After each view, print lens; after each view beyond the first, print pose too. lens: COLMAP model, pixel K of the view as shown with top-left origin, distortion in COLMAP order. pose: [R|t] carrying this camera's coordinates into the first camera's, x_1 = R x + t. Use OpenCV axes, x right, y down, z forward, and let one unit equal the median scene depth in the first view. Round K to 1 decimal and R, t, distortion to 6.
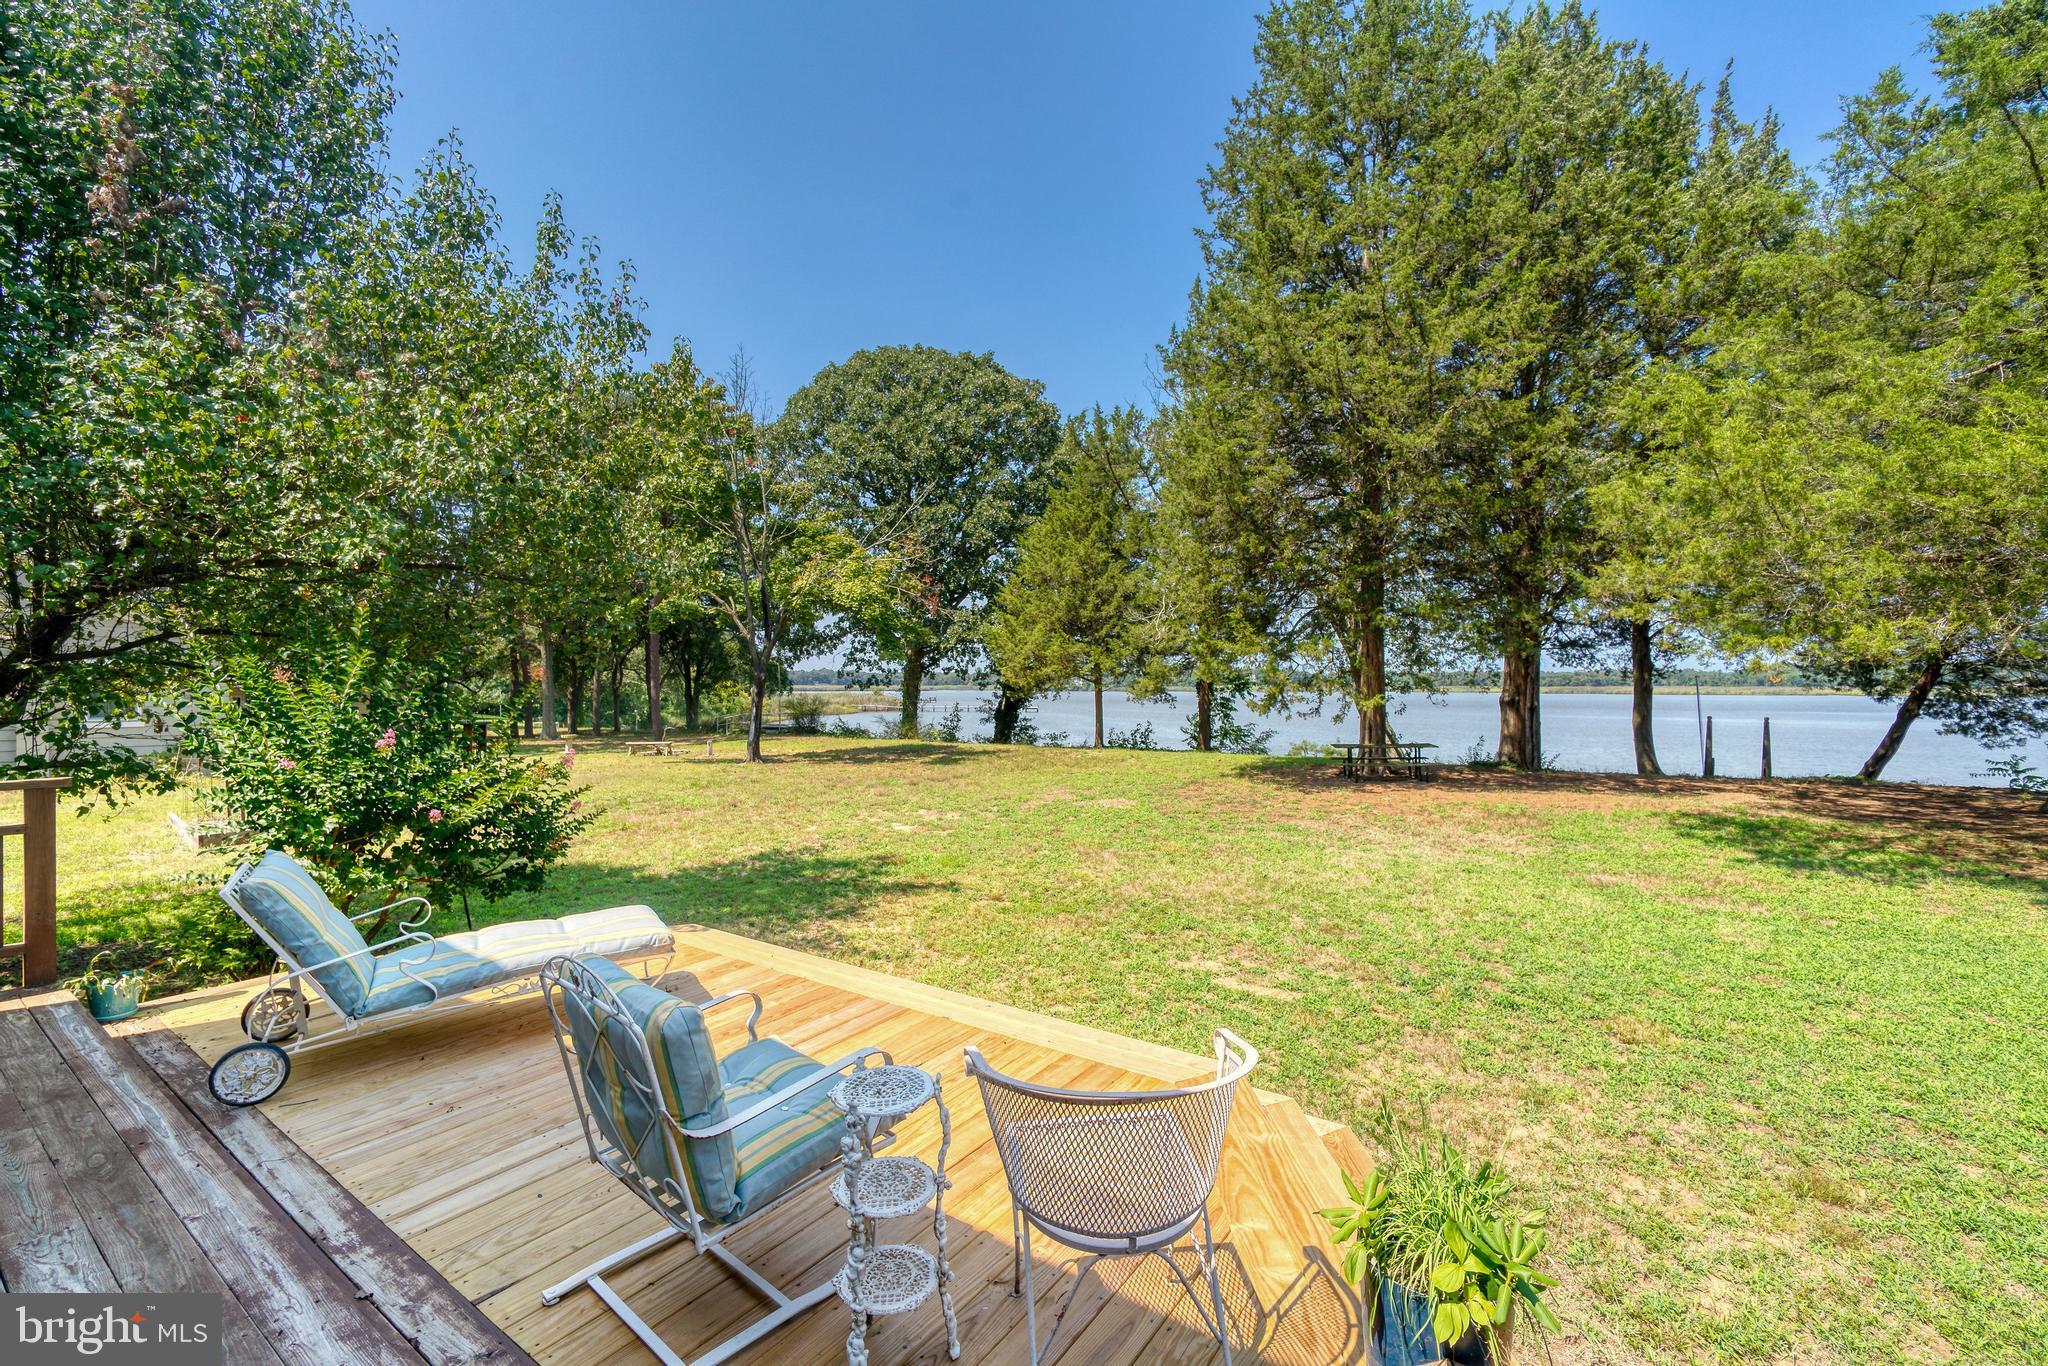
lens RADIAL K [[876.7, 0, 1026.5], [0, 876.7, 685.7], [0, 0, 1]] dist [-0.003047, 0.000506]
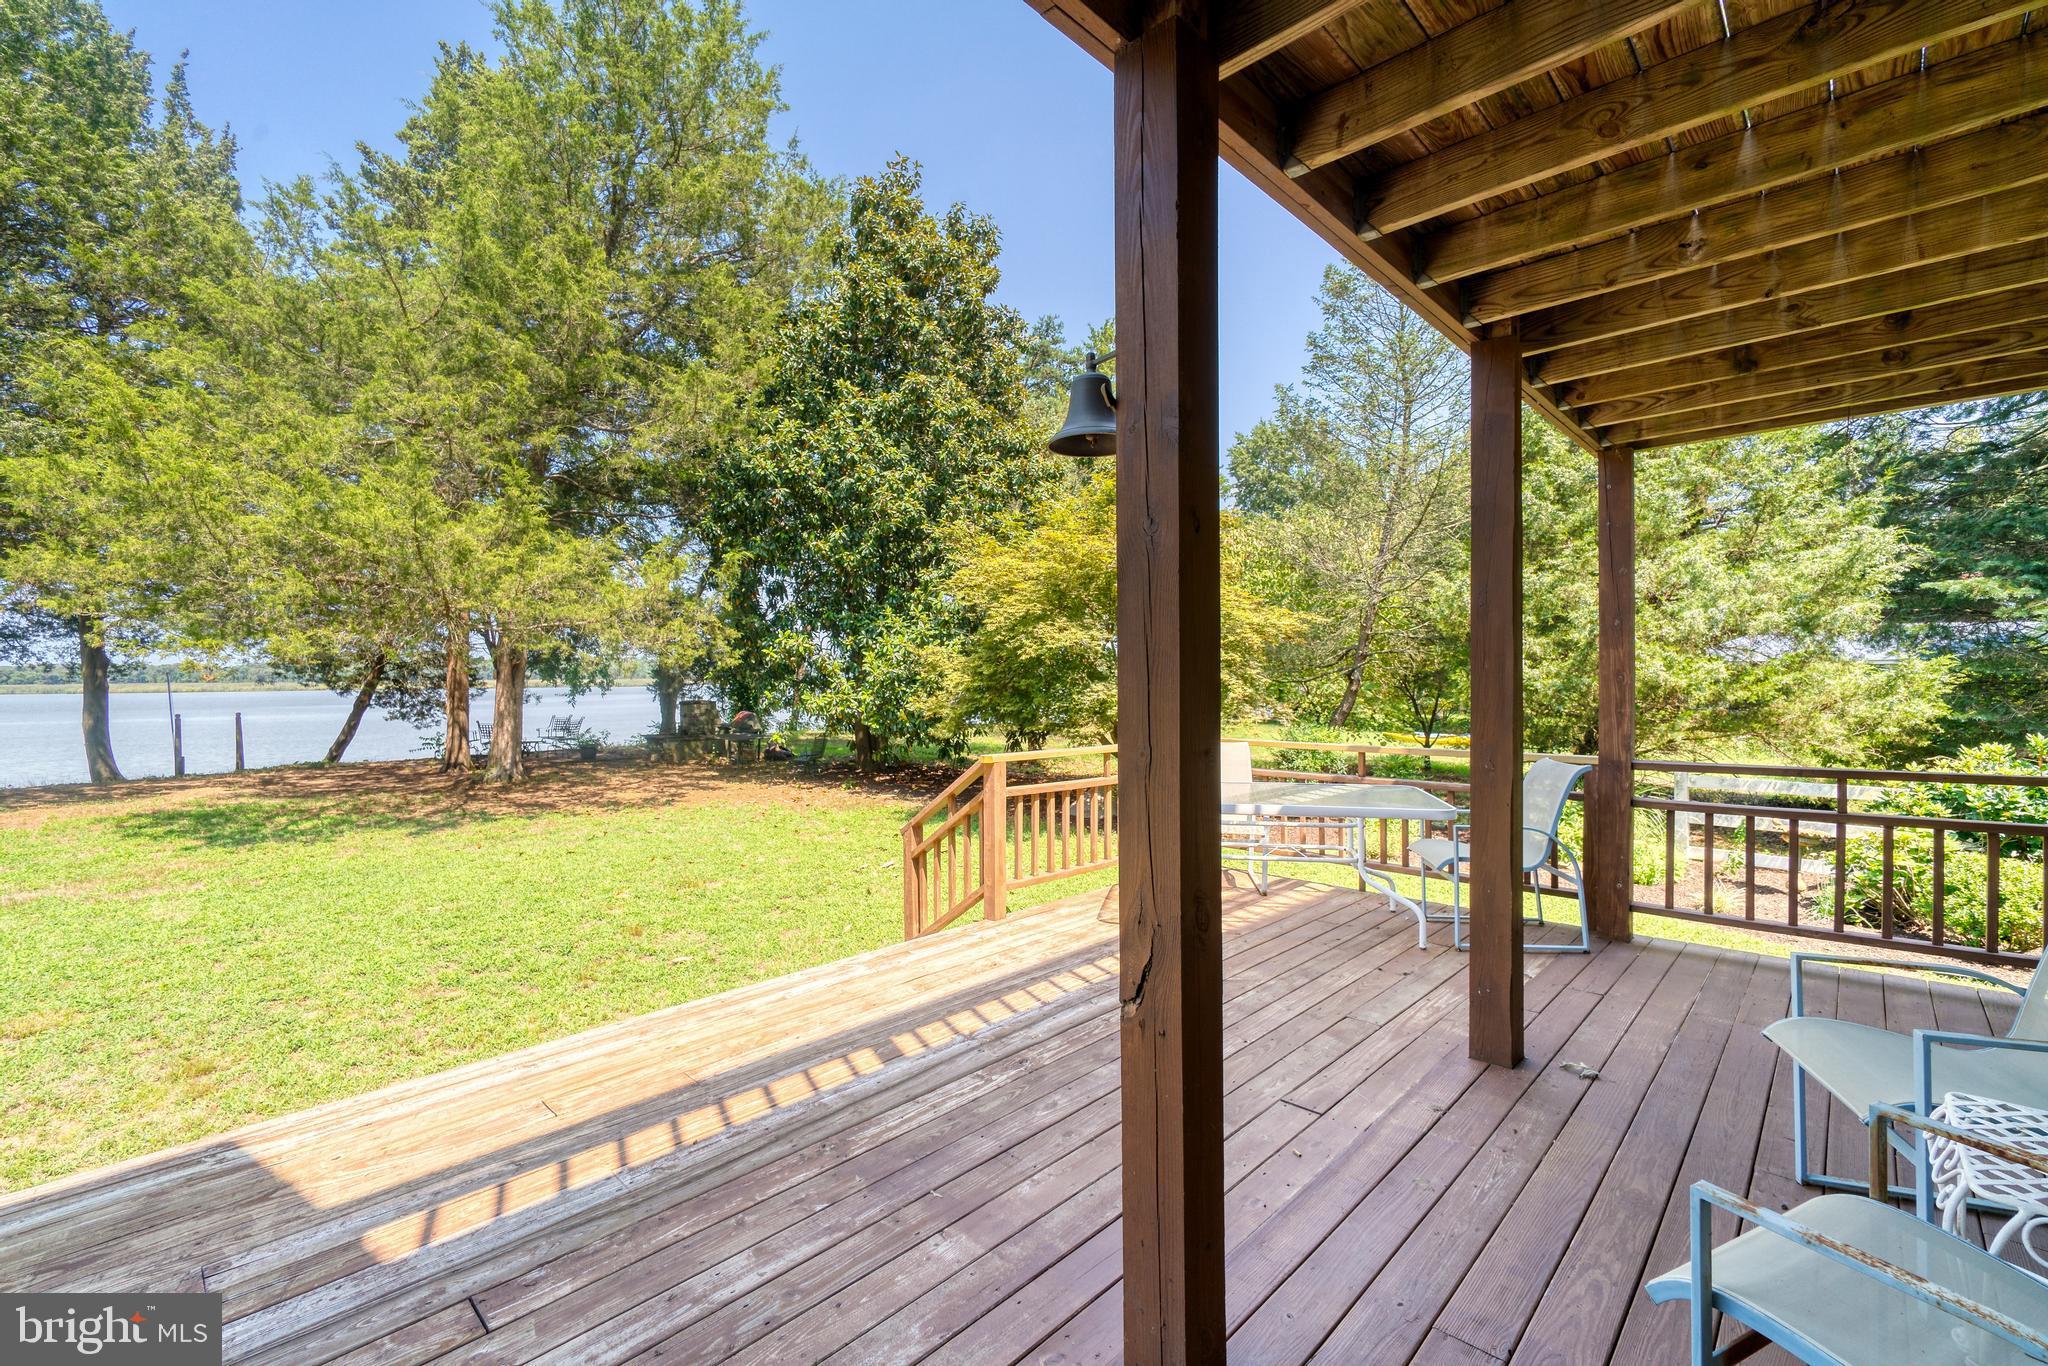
lens RADIAL K [[882.9, 0, 1026.2], [0, 882.9, 685.0], [0, 0, 1]] dist [-0.002622, 0.001143]
pose [[0.158798, -0.013060, 0.987225, -0.043331], [0.009253, 0.999888, 0.011740, -0.000277], [-0.987268, 0.007270, 0.158901, -0.103274]]
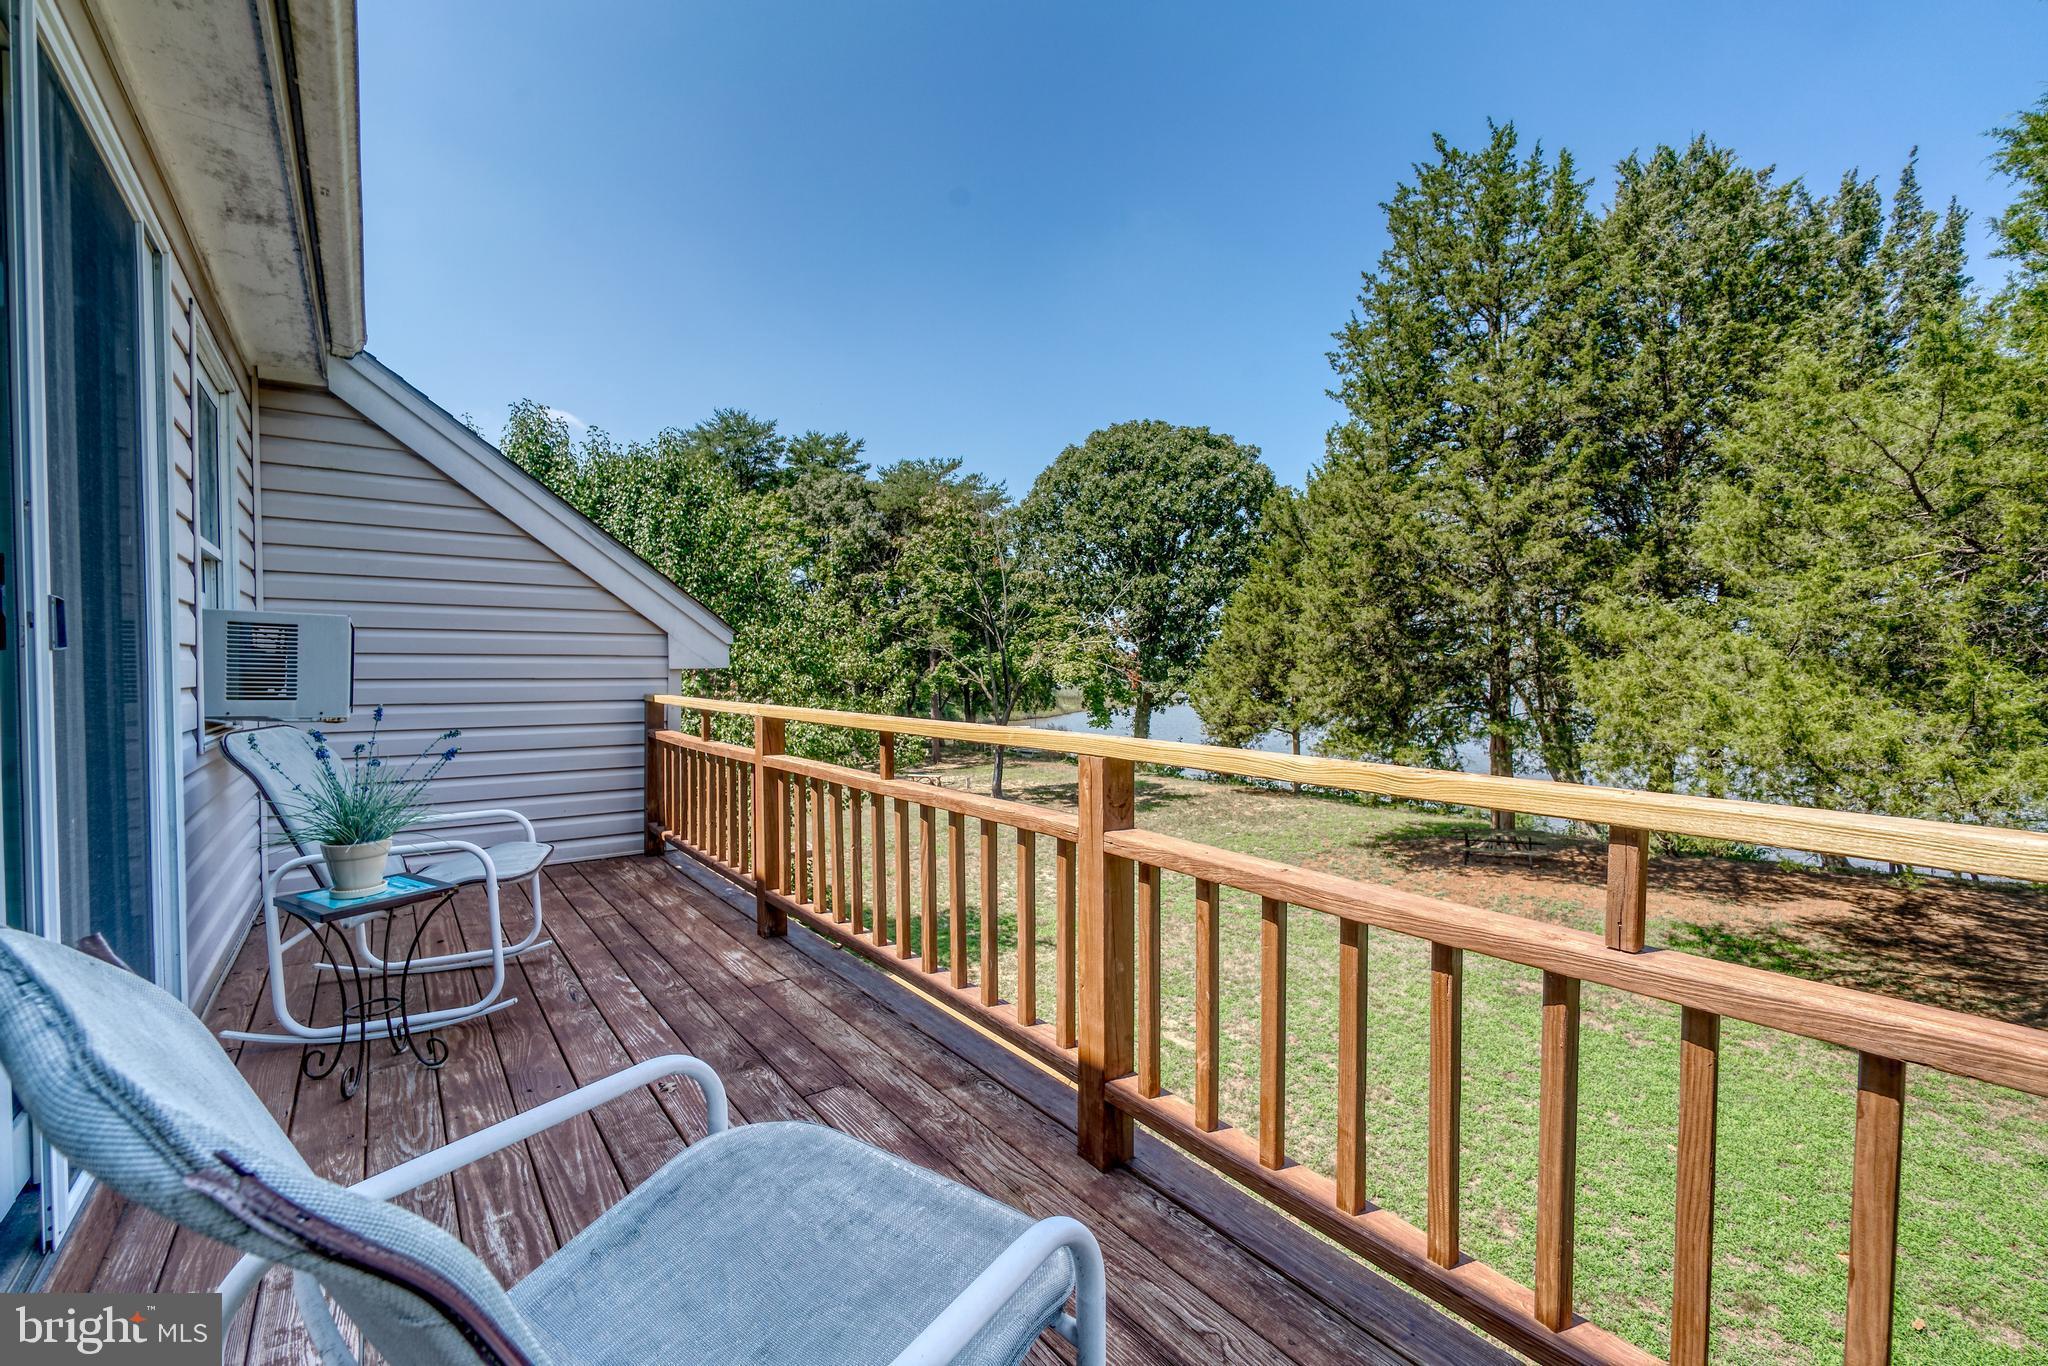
lens RADIAL K [[876.7, 0, 1026.5], [0, 876.7, 685.7], [0, 0, 1]] dist [-0.003047, 0.000506]
pose [[0.948178, 0.002430, -0.317730, 0.196732], [0.004931, 0.999738, 0.022362, -0.159167], [0.317701, -0.022770, 0.947918, -0.281767]]
